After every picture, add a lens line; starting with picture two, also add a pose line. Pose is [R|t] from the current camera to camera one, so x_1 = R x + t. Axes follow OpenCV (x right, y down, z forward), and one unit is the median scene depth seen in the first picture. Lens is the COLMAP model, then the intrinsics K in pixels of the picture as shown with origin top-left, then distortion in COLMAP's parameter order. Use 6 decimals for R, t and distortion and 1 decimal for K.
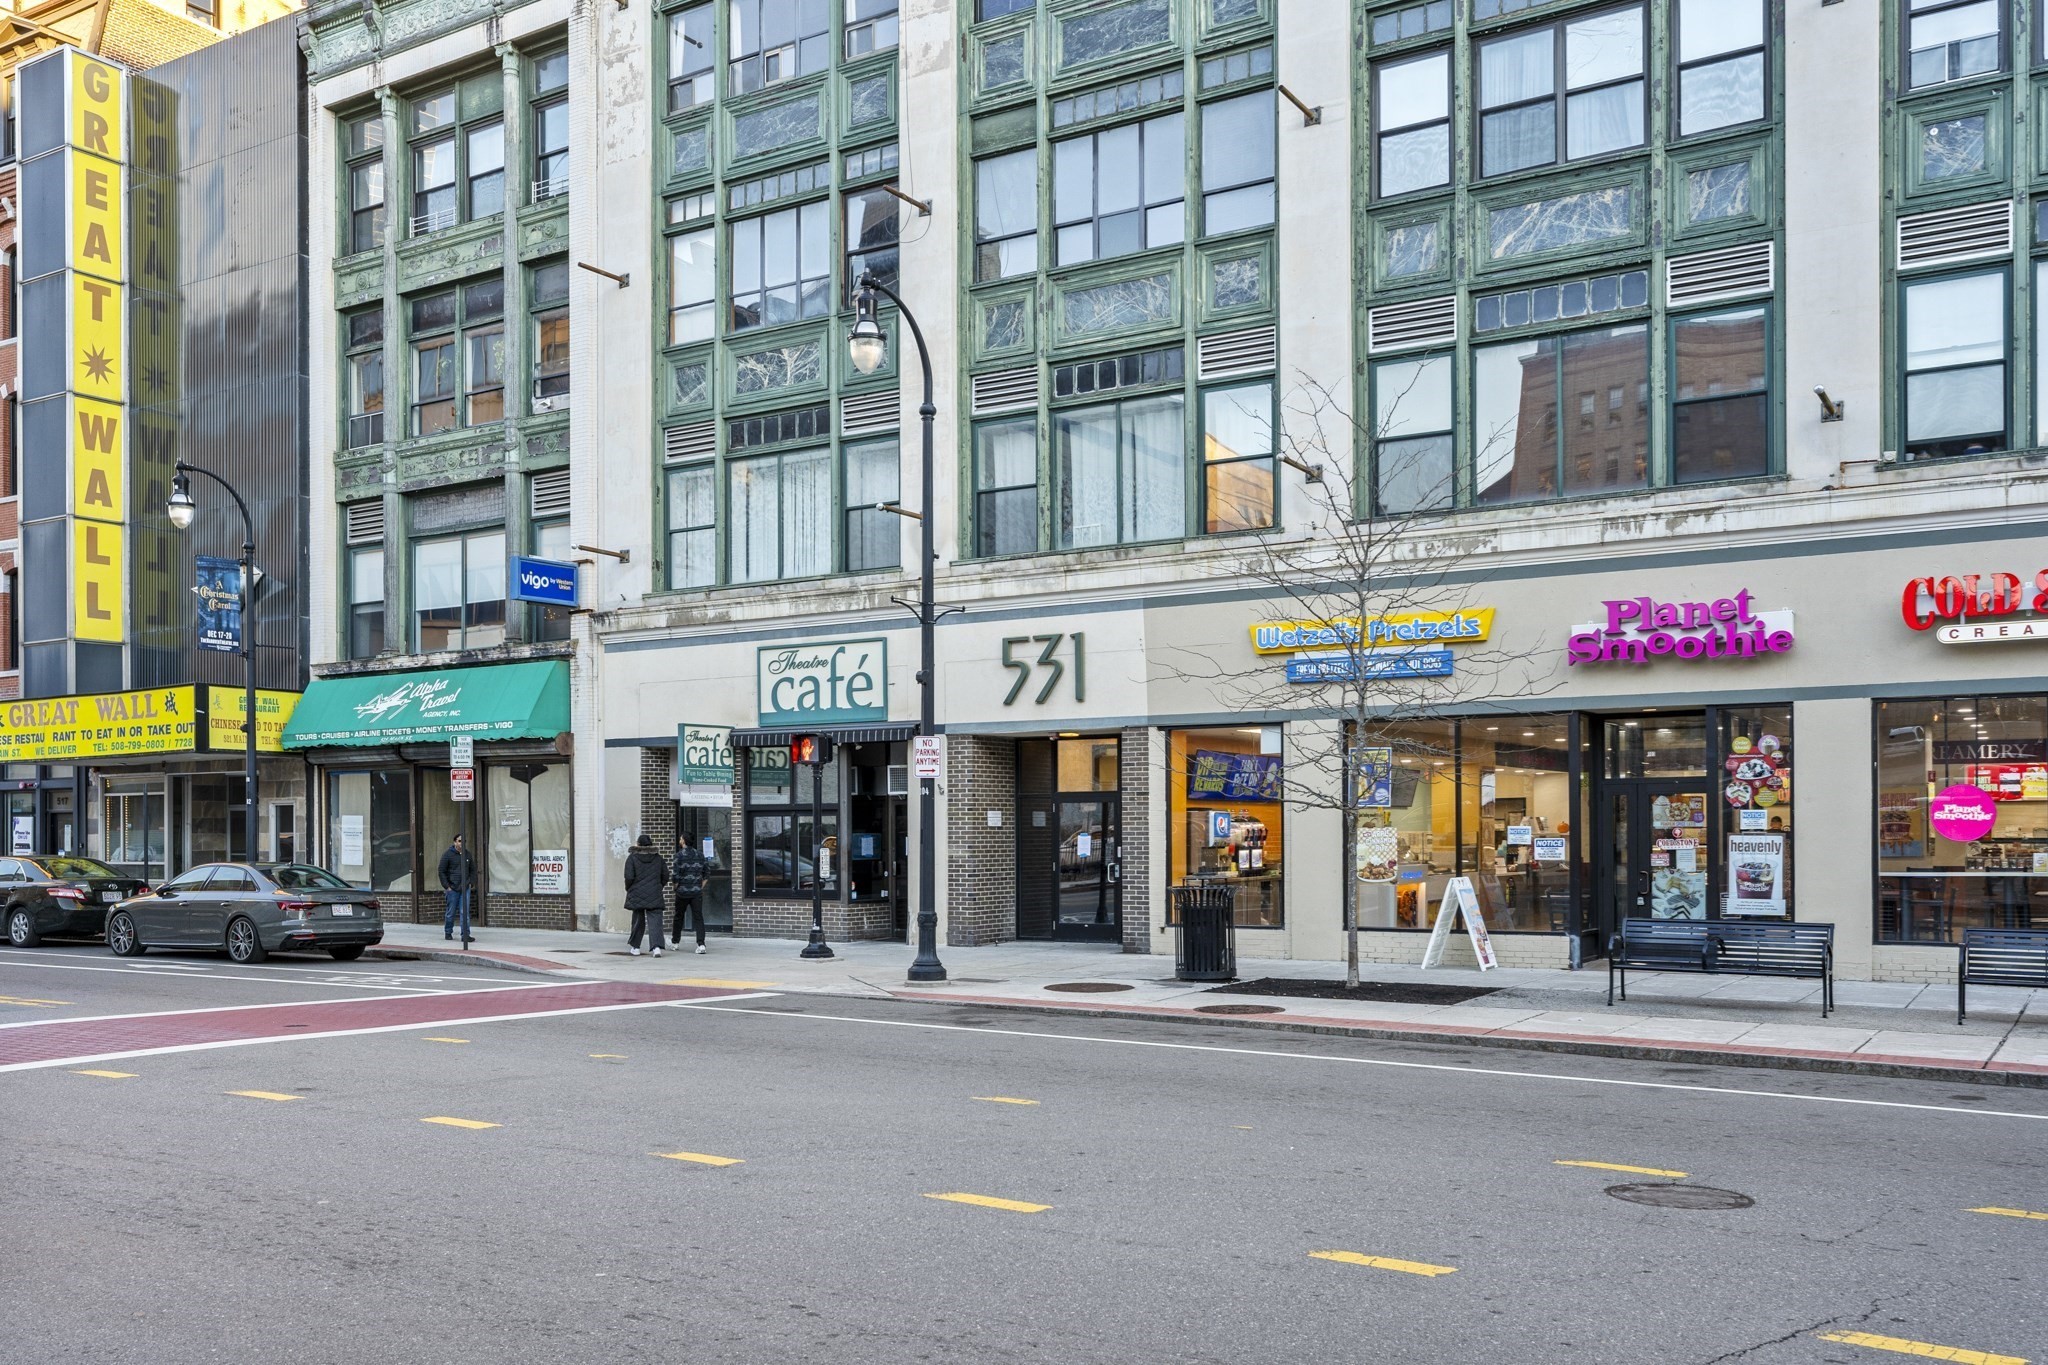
lens RADIAL K [[1758.9, 0, 1036.0], [0, 1758.9, 818.4], [0, 0, 1]] dist [-0.010944, 0.027186]
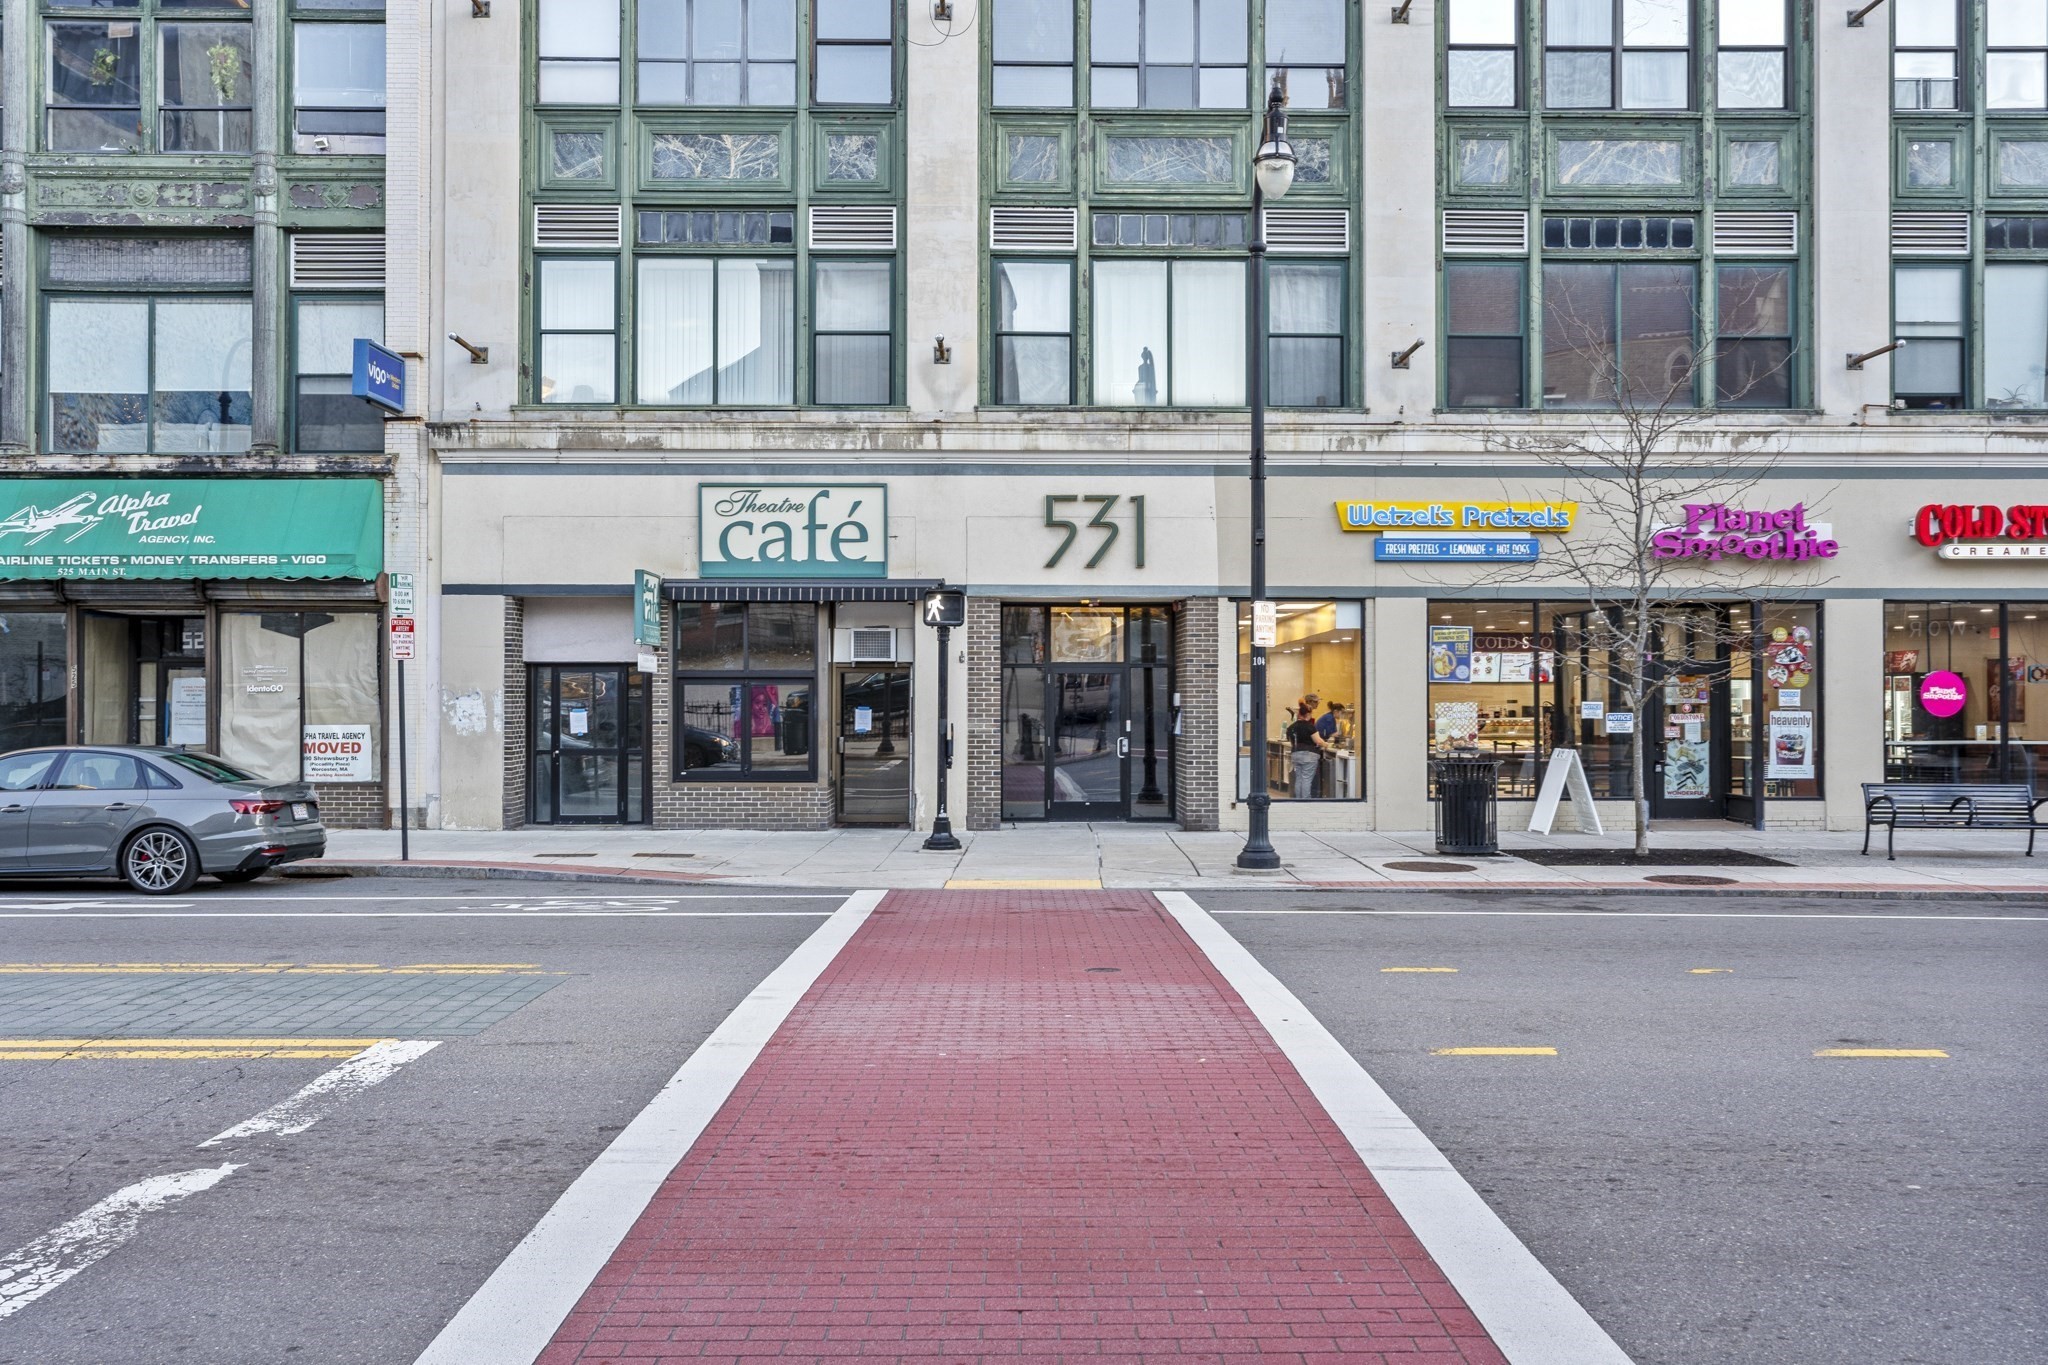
lens RADIAL K [[1634.4, 0, 1027.9], [0, 1634.4, 679.4], [0, 0, 1]] dist [-0.014776, 0.041354]
pose [[0.837497, 0.013508, 0.546275, -0.469359], [-0.008622, 0.999897, -0.011508, 0.004087], [-0.546374, 0.004928, 0.837527, 0.272429]]
